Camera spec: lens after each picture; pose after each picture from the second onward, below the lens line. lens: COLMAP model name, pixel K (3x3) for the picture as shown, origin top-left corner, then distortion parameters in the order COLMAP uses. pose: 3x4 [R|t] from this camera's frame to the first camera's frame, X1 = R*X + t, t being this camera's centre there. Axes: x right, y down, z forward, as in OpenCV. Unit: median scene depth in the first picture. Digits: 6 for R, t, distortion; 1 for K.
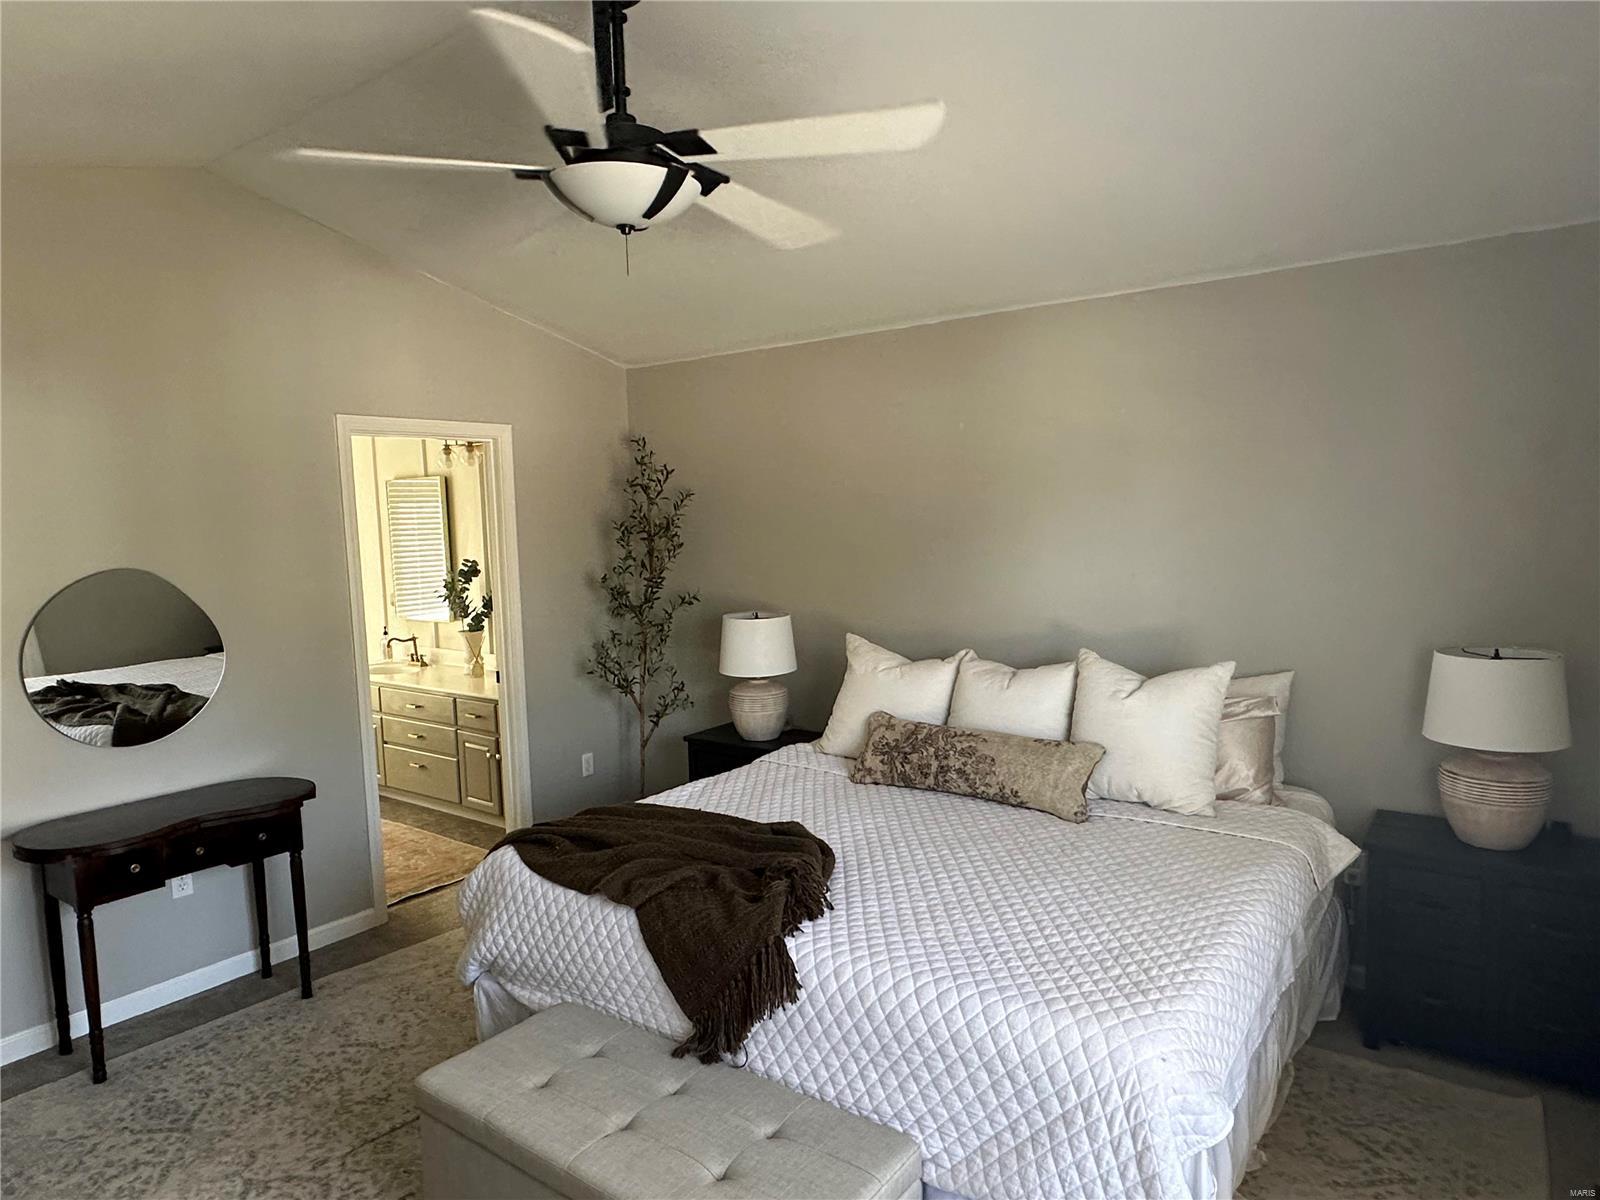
lens RADIAL K [[1001.2, 0, 790.6], [0, 1001.2, 607.0], [0, 0, 1]] dist [-0.001897, 0.000011]
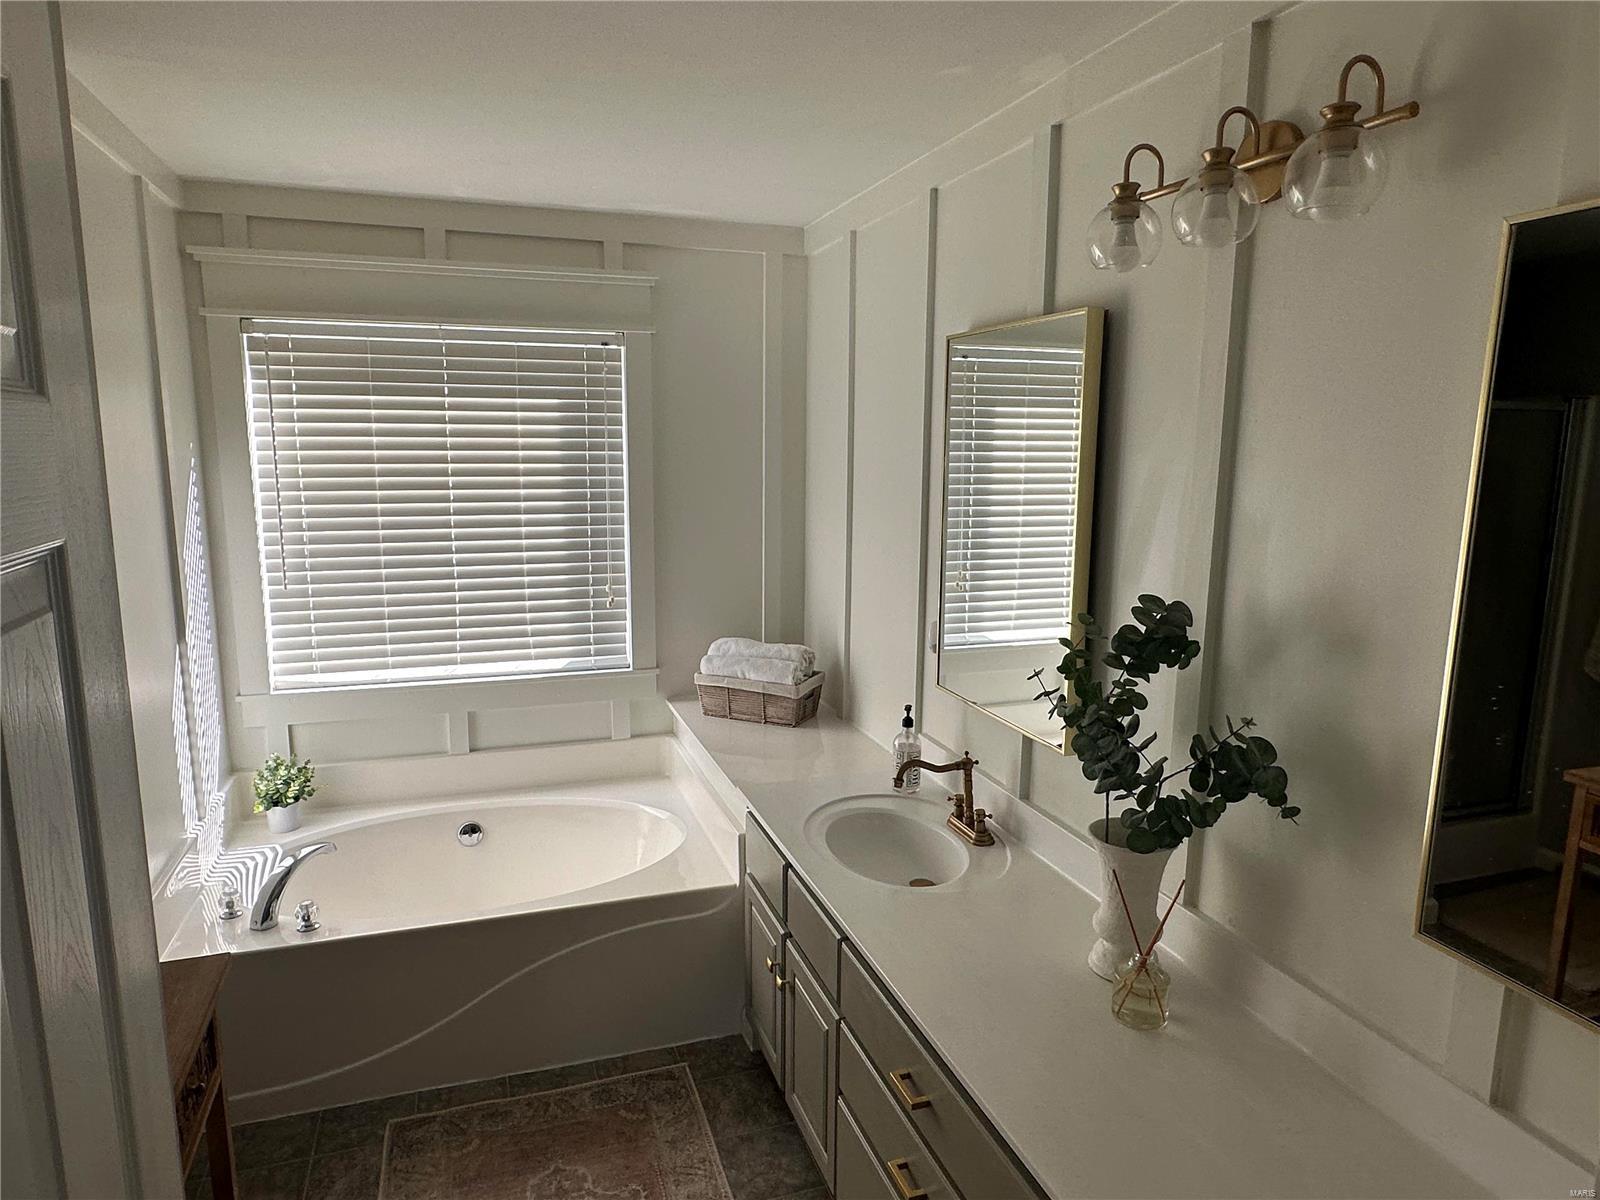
lens RADIAL K [[1001.2, 0, 792.9], [0, 1001.2, 600.9], [0, 0, 1]] dist [-0.001897, 0.000011]
pose [[0.819600, 0.132135, -0.557490, -0.250587], [-0.095882, 0.990953, 0.093912, -0.062645], [0.564856, -0.023517, 0.824855, 0.717616]]
